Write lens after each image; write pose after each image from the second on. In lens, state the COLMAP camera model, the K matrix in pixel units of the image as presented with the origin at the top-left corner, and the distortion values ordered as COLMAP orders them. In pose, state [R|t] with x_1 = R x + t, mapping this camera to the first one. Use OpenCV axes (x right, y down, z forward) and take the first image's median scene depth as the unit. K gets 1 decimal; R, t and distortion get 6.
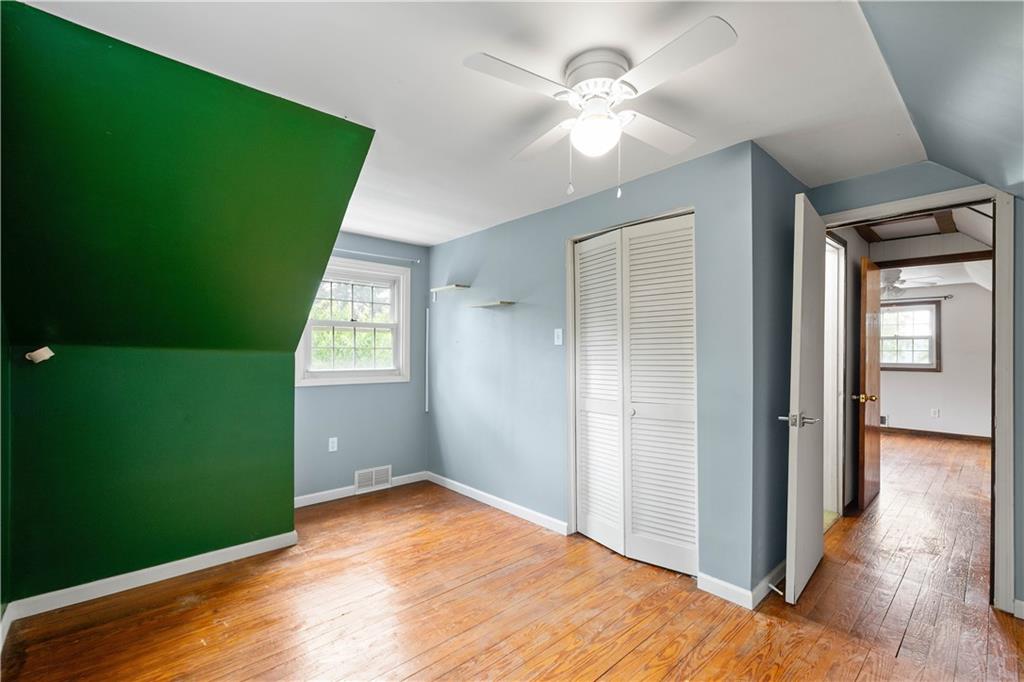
lens RADIAL K [[443.3, 0, 518.1], [0, 443.3, 354.9], [0, 0, 1]] dist [0.002184, -0.000229]
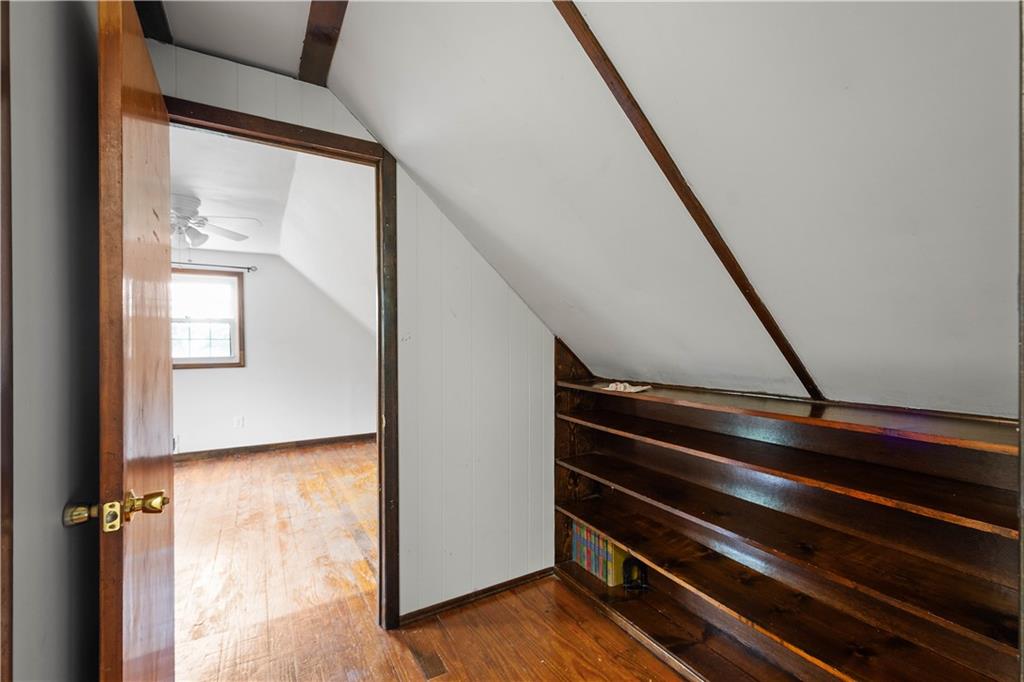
lens RADIAL K [[438.5, 0, 512.0], [0, 438.5, 341.0], [0, 0, 1]] dist [0.000403, -0.000132]
pose [[0.211381, -0.003643, 0.977397, 0.317481], [0.013855, 0.999904, 0.000730, -0.000041], [-0.977305, 0.013388, 0.211411, 0.395373]]
